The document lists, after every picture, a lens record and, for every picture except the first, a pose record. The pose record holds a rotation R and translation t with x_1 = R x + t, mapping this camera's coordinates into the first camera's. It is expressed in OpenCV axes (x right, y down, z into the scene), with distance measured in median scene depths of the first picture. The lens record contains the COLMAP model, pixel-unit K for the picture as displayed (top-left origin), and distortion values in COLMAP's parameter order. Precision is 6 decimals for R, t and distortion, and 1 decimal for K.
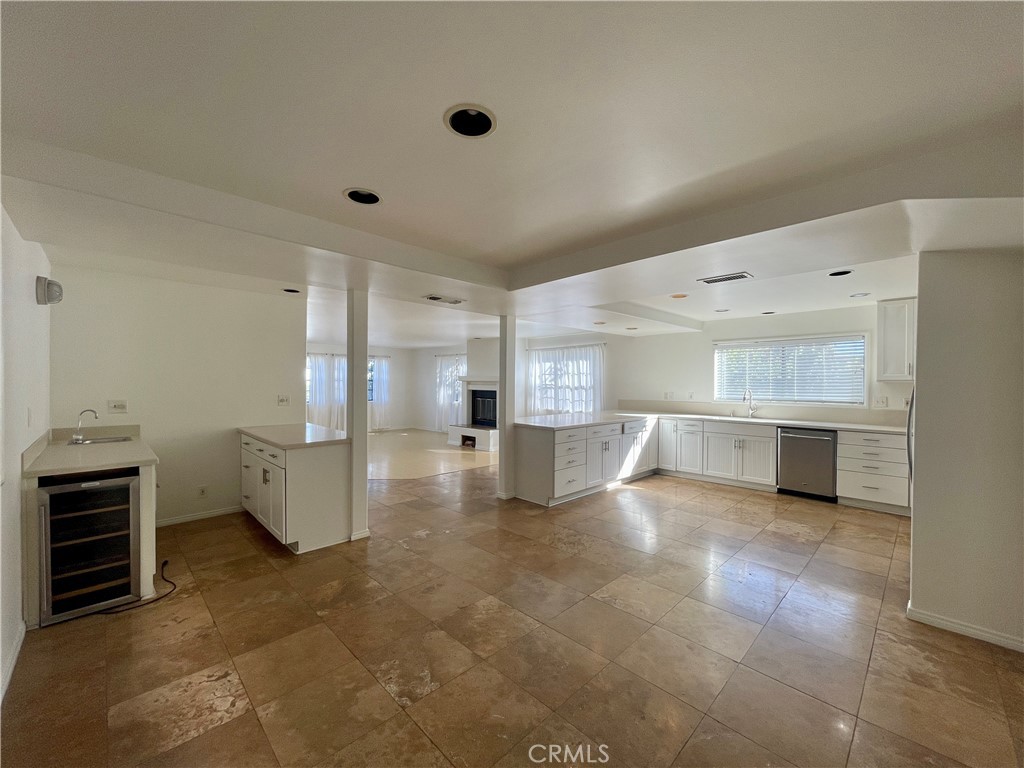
lens RADIAL K [[416.1, 0, 509.4], [0, 416.1, 386.9], [0, 0, 1]] dist [0.004942, 0.000433]
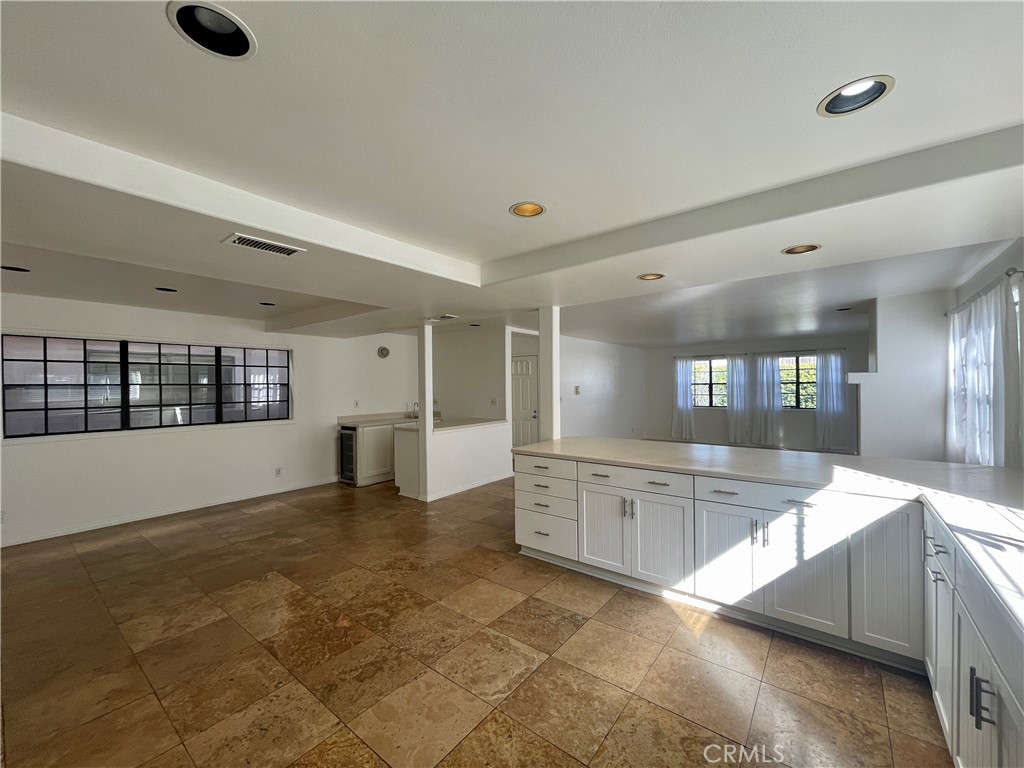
lens RADIAL K [[416.1, 0, 509.7], [0, 416.1, 385.9], [0, 0, 1]] dist [0.004942, 0.000433]
pose [[0.124328, -0.003983, -0.992233, 0.471891], [0.000226, 0.999992, -0.003986, -0.009668], [0.992241, 0.000271, 0.124328, 0.485931]]
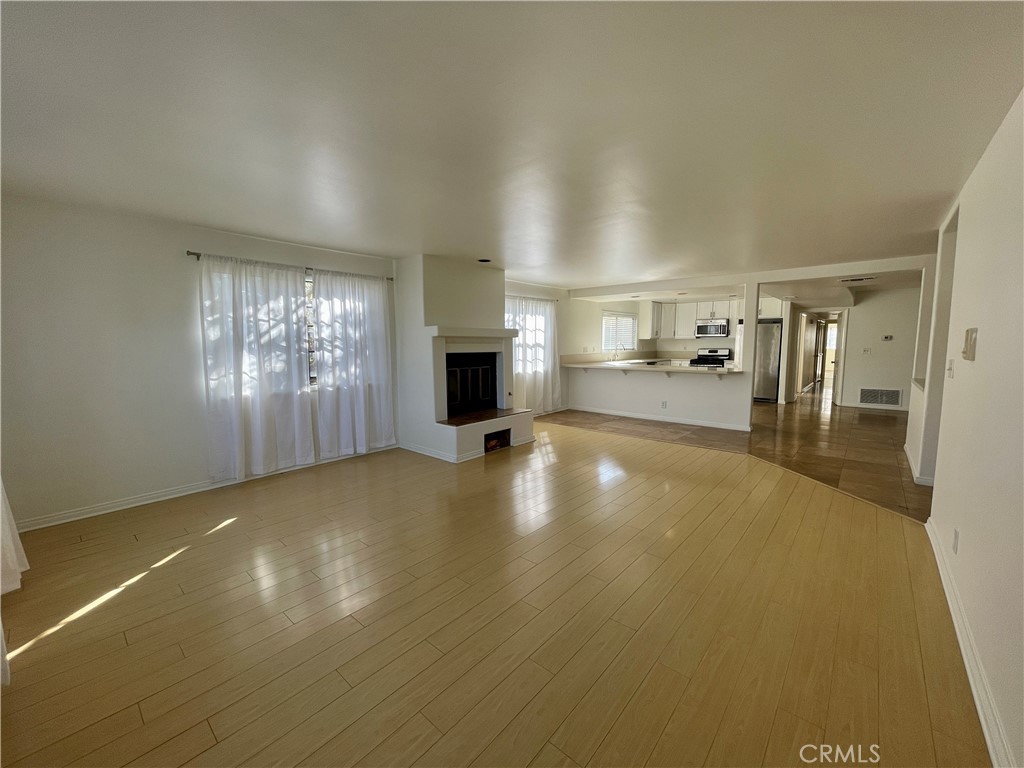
lens RADIAL K [[416.1, 0, 508.9], [0, 416.1, 386.4], [0, 0, 1]] dist [0.004942, 0.000433]
pose [[-0.075861, -0.111380, 0.990878, -0.701932], [0.011714, 0.993574, 0.112580, -0.011094], [-0.997050, 0.020148, -0.074069, 1.071720]]
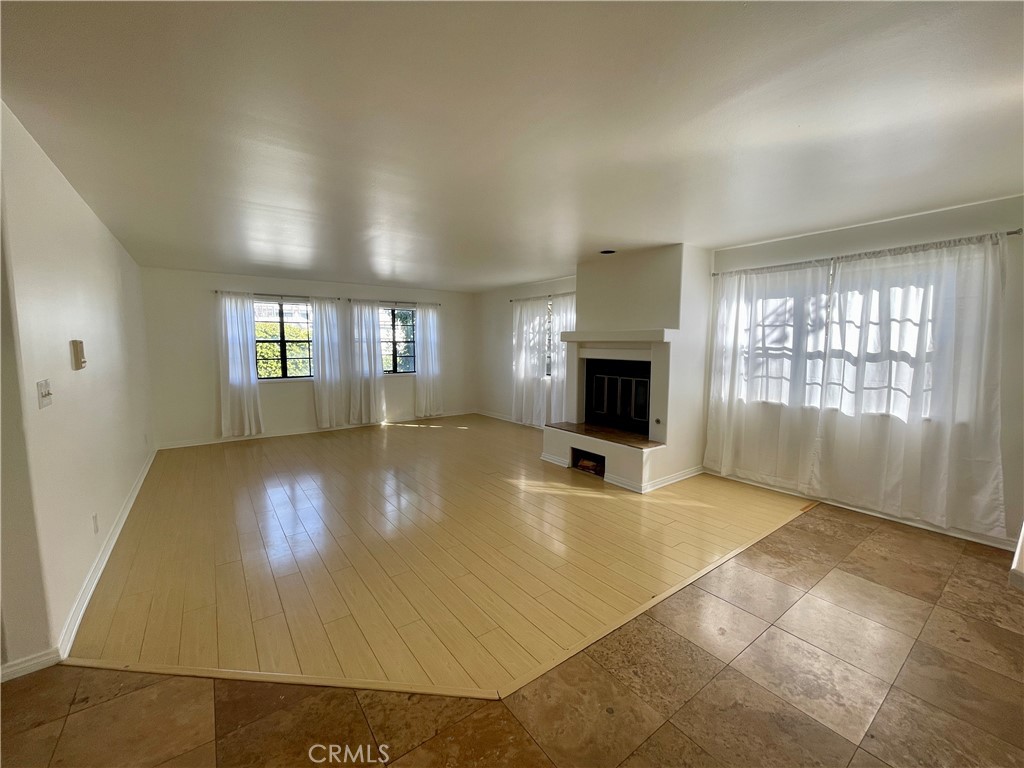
lens RADIAL K [[416.1, 0, 507.4], [0, 416.1, 382.1], [0, 0, 1]] dist [0.004942, 0.000433]
pose [[0.989839, 0.007981, -0.141967, -0.128621], [0.003768, 0.996601, 0.082299, -0.007427], [0.142141, -0.081997, 0.986444, 0.519755]]
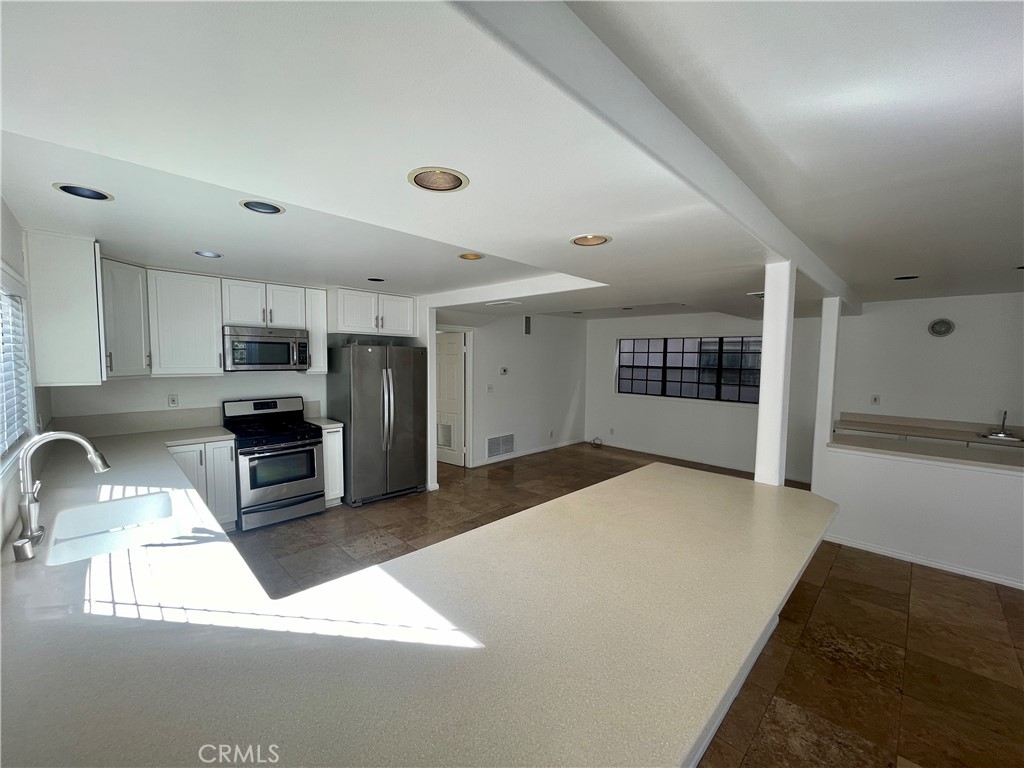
lens RADIAL K [[416.1, 0, 506.7], [0, 416.1, 381.4], [0, 0, 1]] dist [0.004942, 0.000433]
pose [[-0.999841, -0.017555, -0.003262, 0.185335], [-0.017743, 0.997291, 0.071387, -0.038625], [0.002000, 0.071433, -0.997443, 0.890825]]
